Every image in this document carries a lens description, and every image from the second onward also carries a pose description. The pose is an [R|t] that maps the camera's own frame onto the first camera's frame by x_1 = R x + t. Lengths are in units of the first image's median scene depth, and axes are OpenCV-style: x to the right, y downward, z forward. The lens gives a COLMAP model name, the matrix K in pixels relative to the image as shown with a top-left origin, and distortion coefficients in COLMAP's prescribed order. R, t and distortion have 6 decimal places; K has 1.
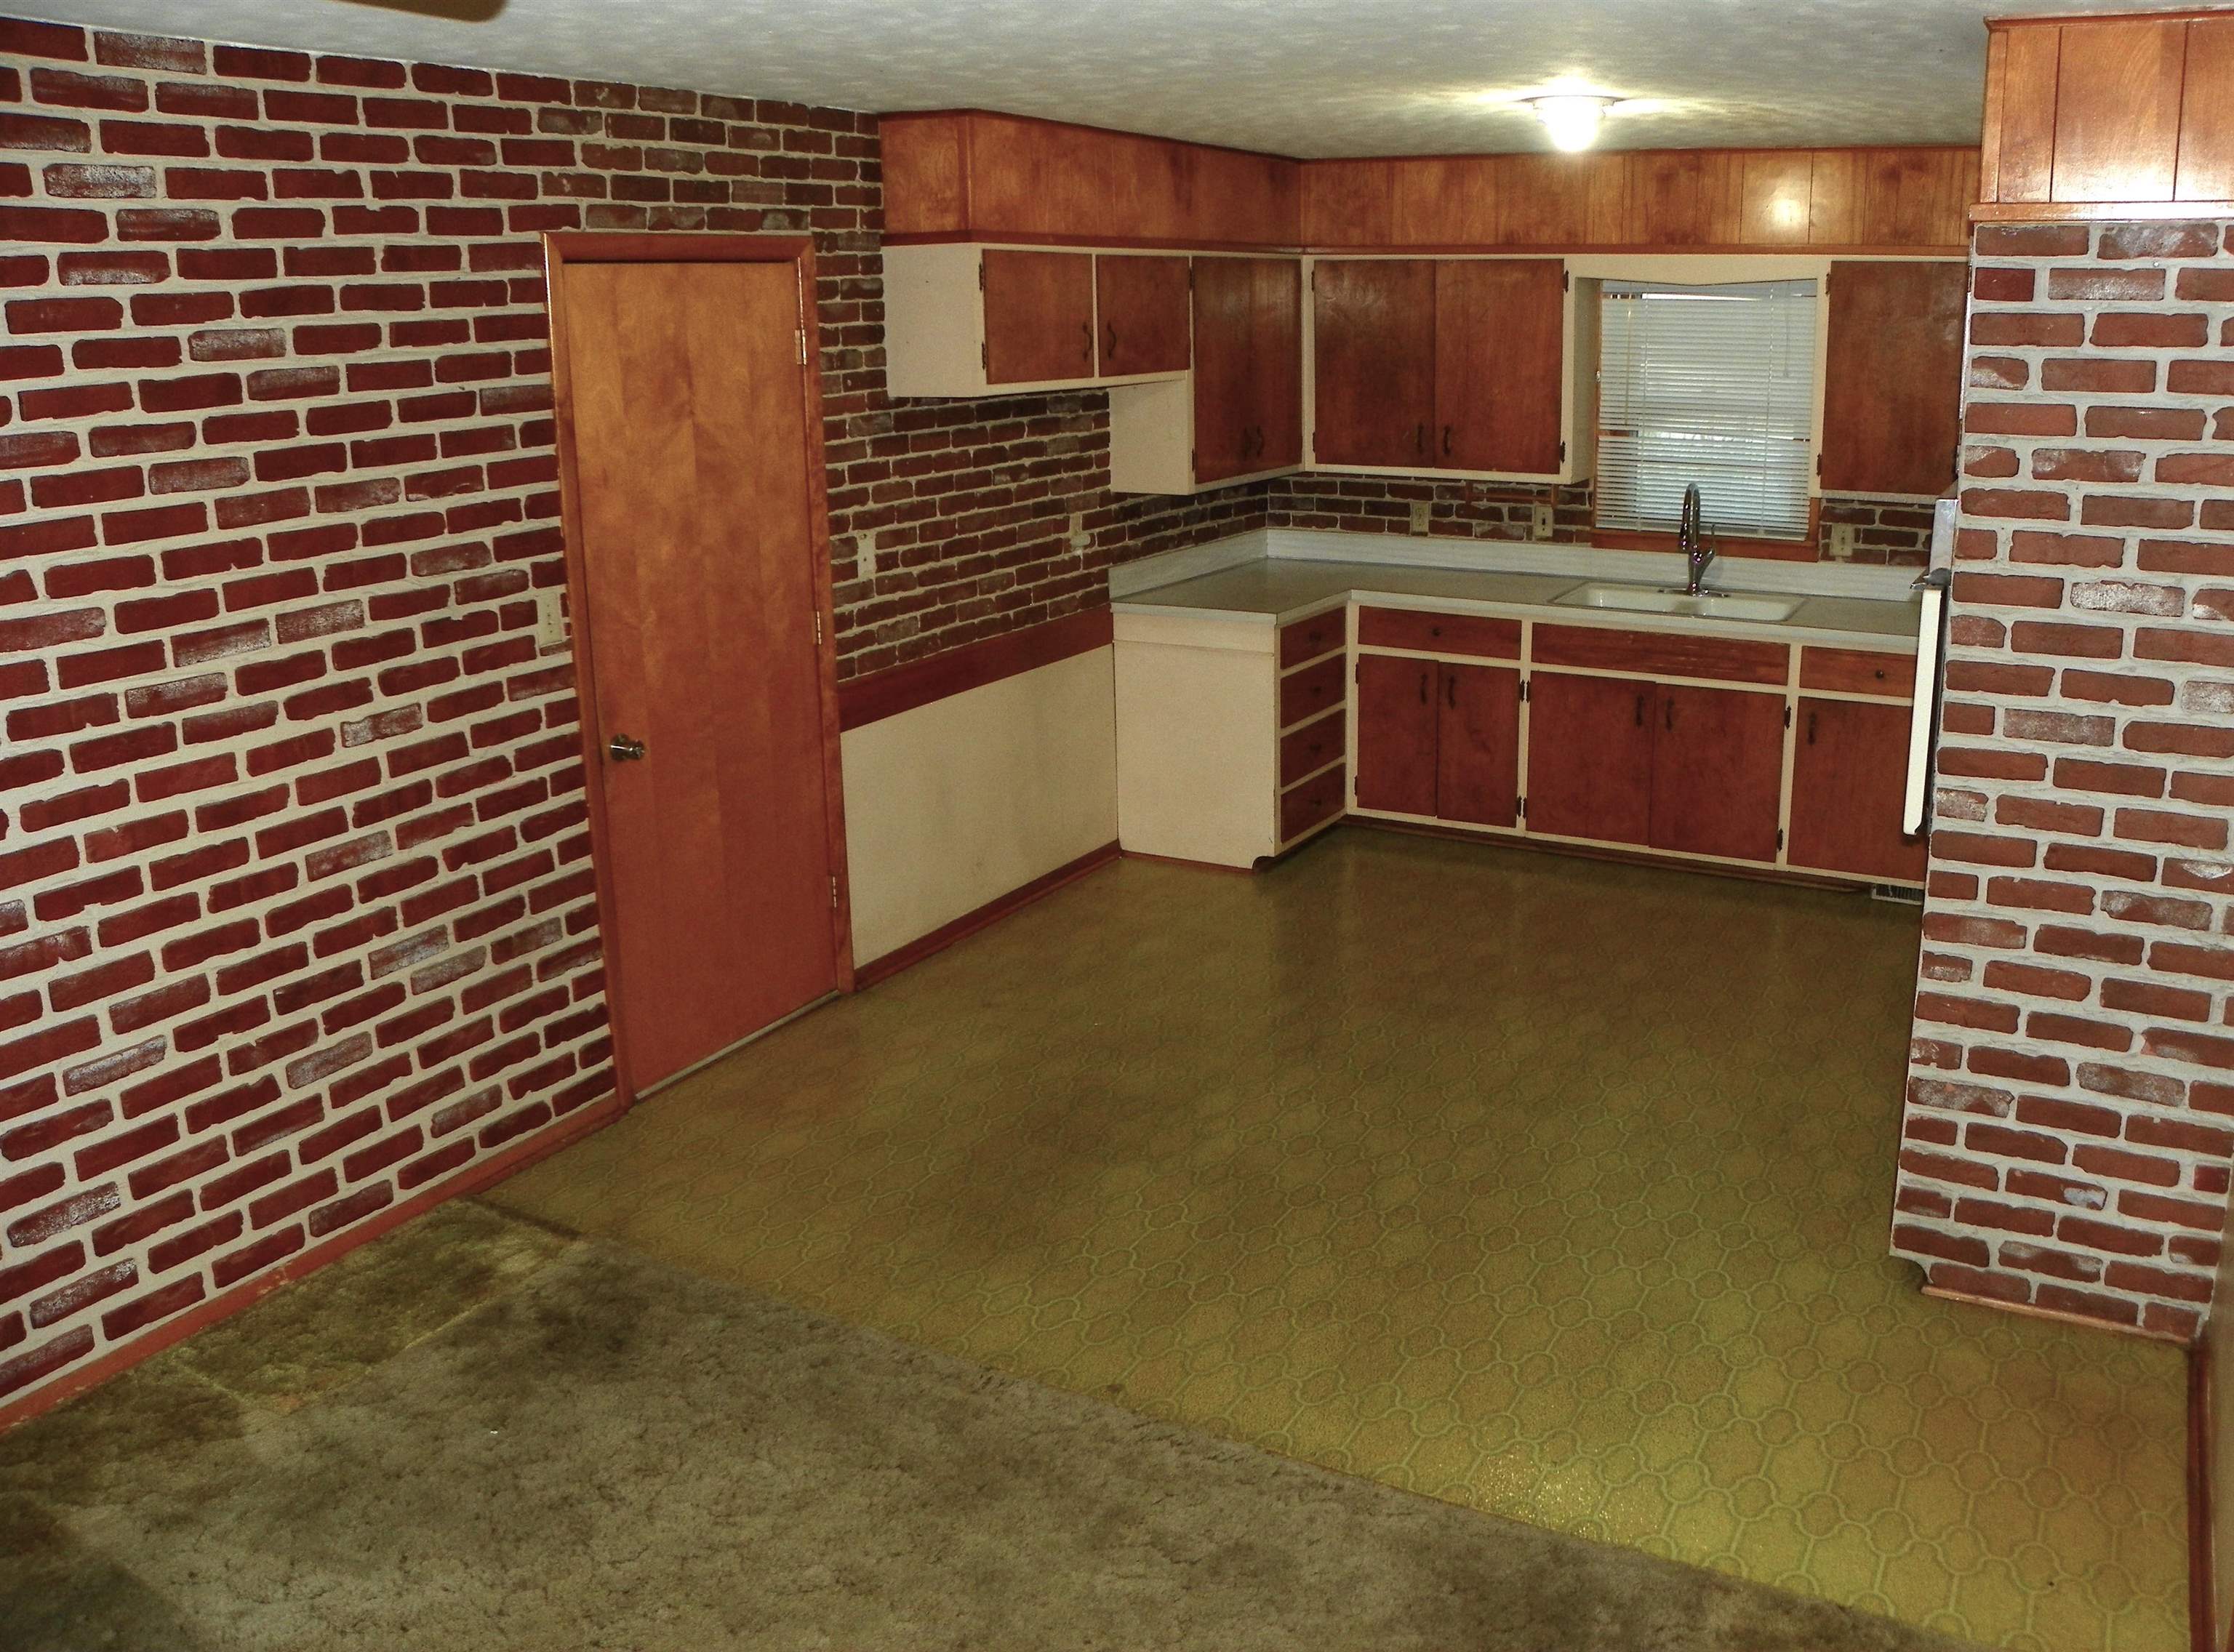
lens RADIAL K [[1816.6, 0, 1117.0], [0, 1816.6, 826.0], [0, 0, 1]] dist [-0.154914, 0.097705]
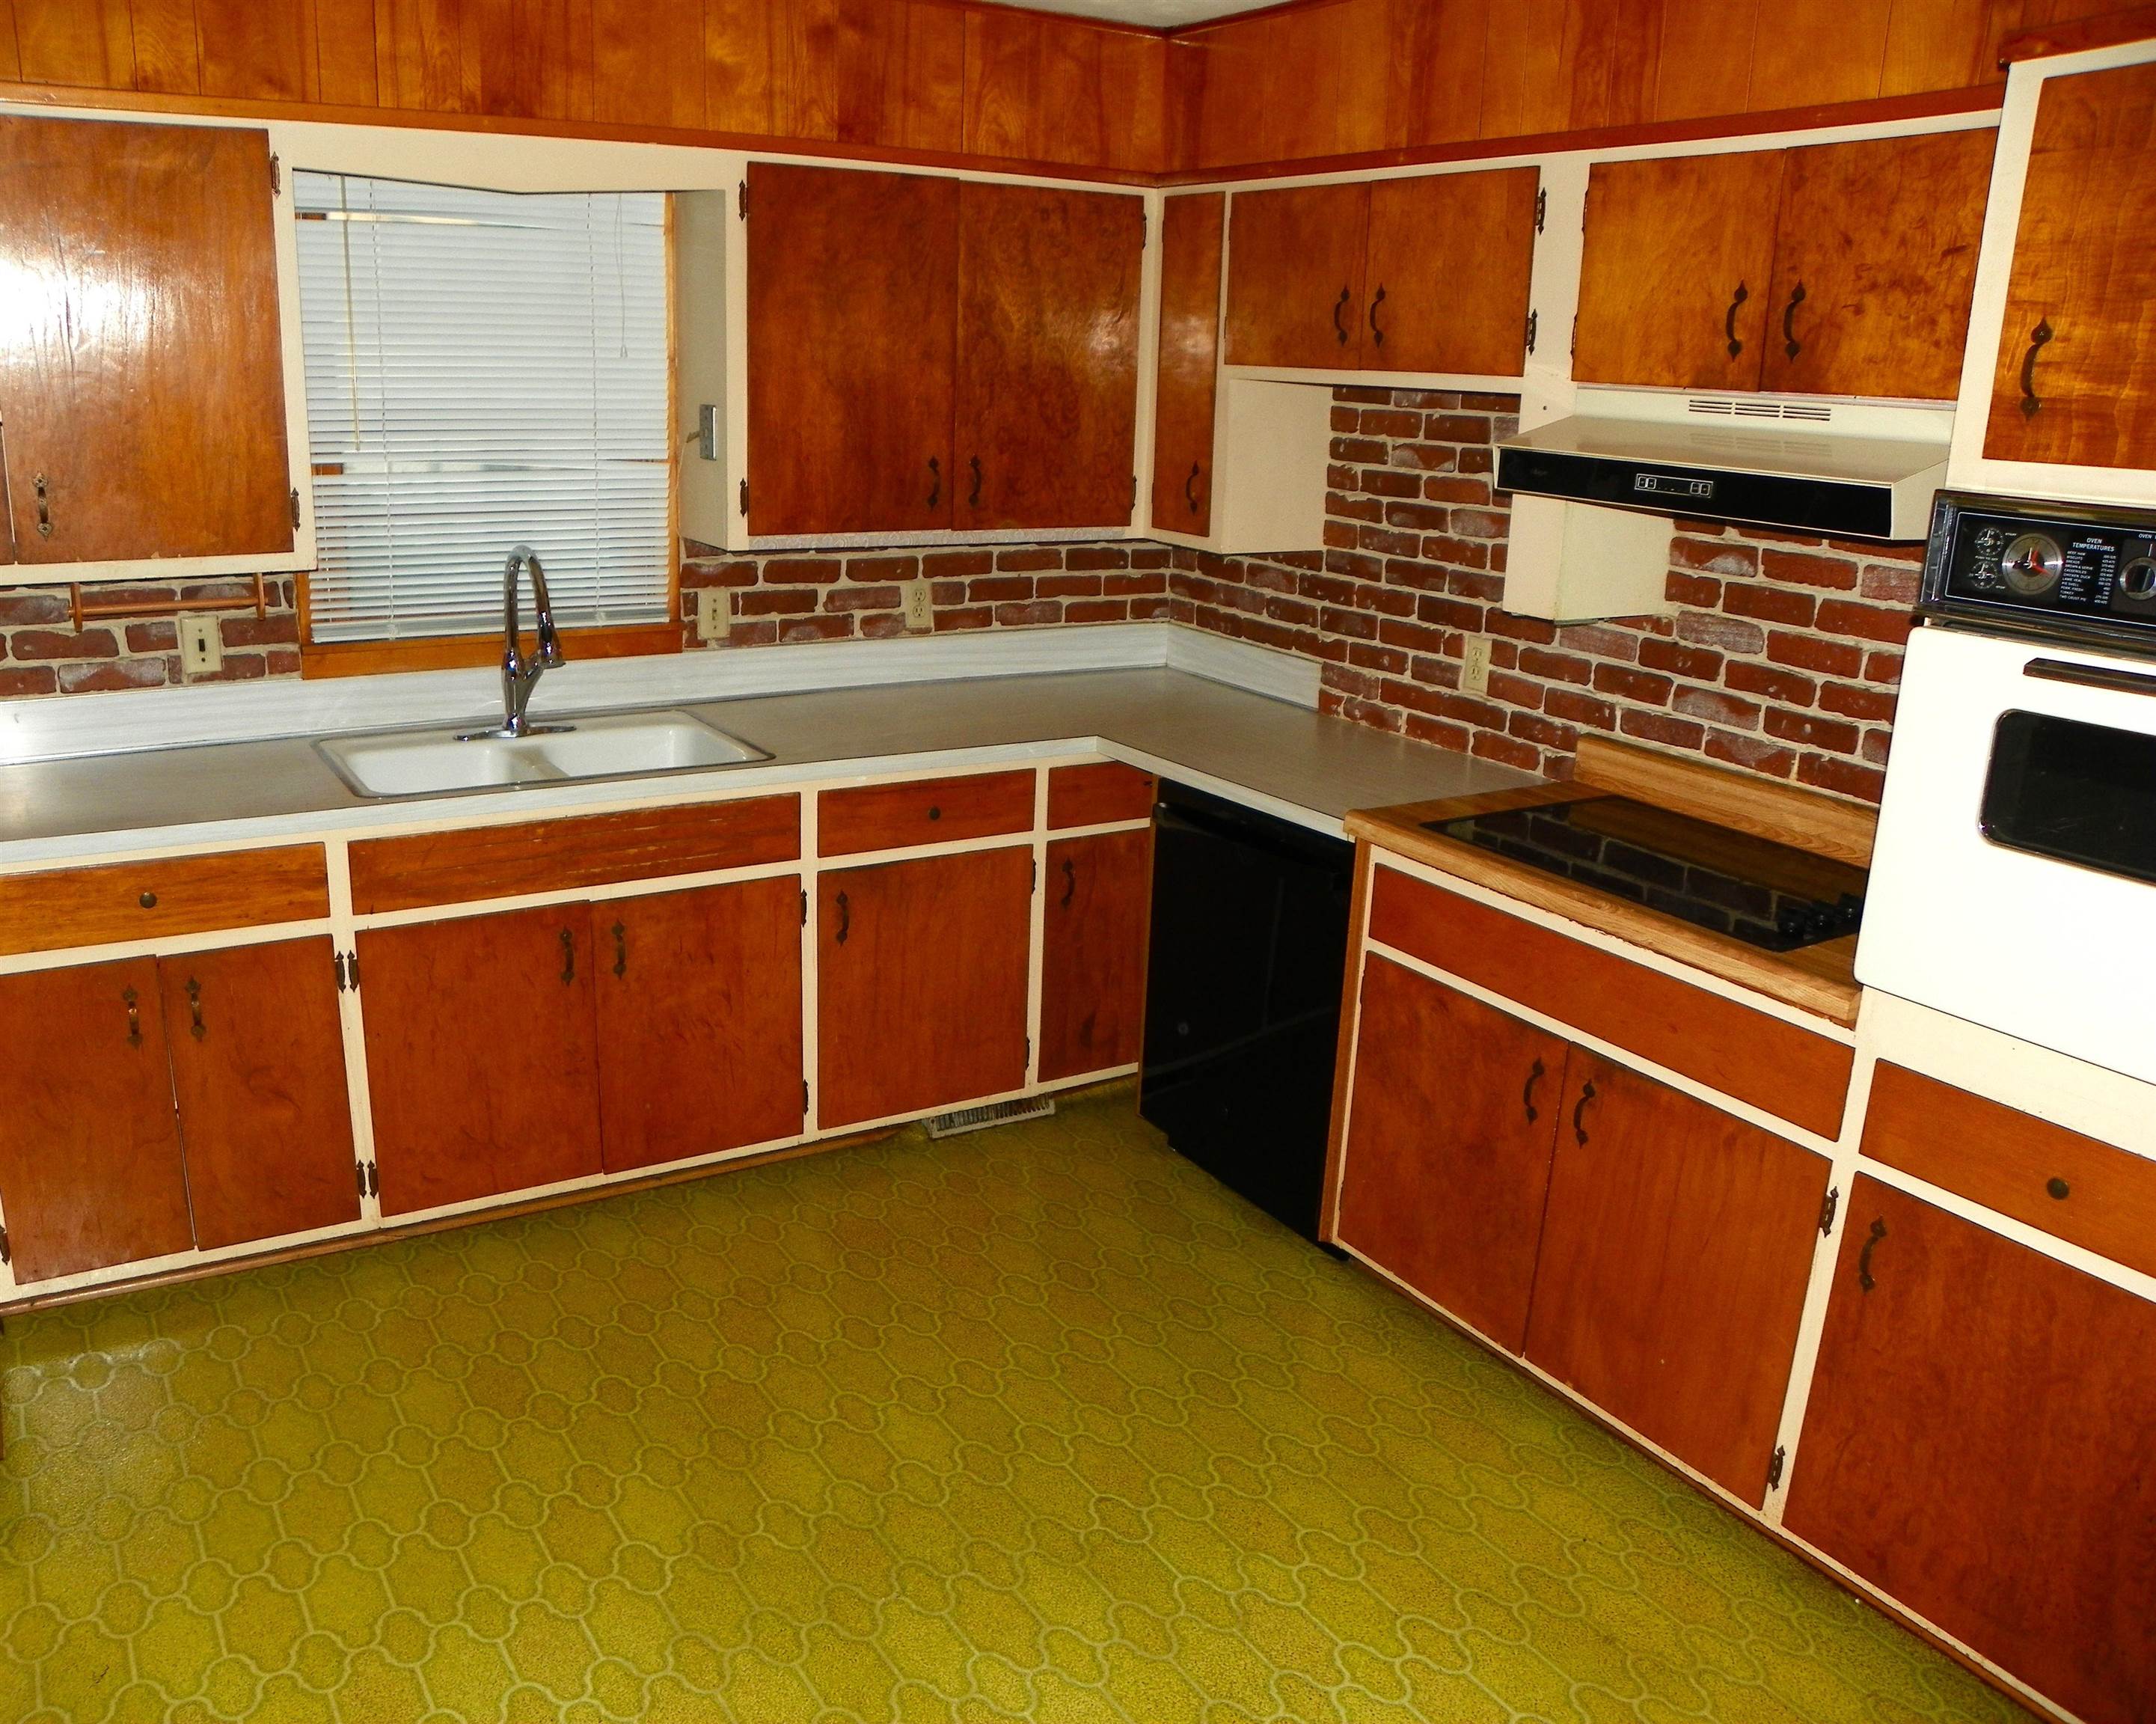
lens RADIAL K [[1759.3, 0, 1077.7], [0, 1759.3, 910.7], [0, 0, 1]] dist [-0.167021, 0.072179]
pose [[0.491361, -0.230075, 0.840017, -0.080737], [0.206823, 0.967713, 0.144071, -0.120329], [-0.846043, 0.102944, 0.523082, 0.565655]]
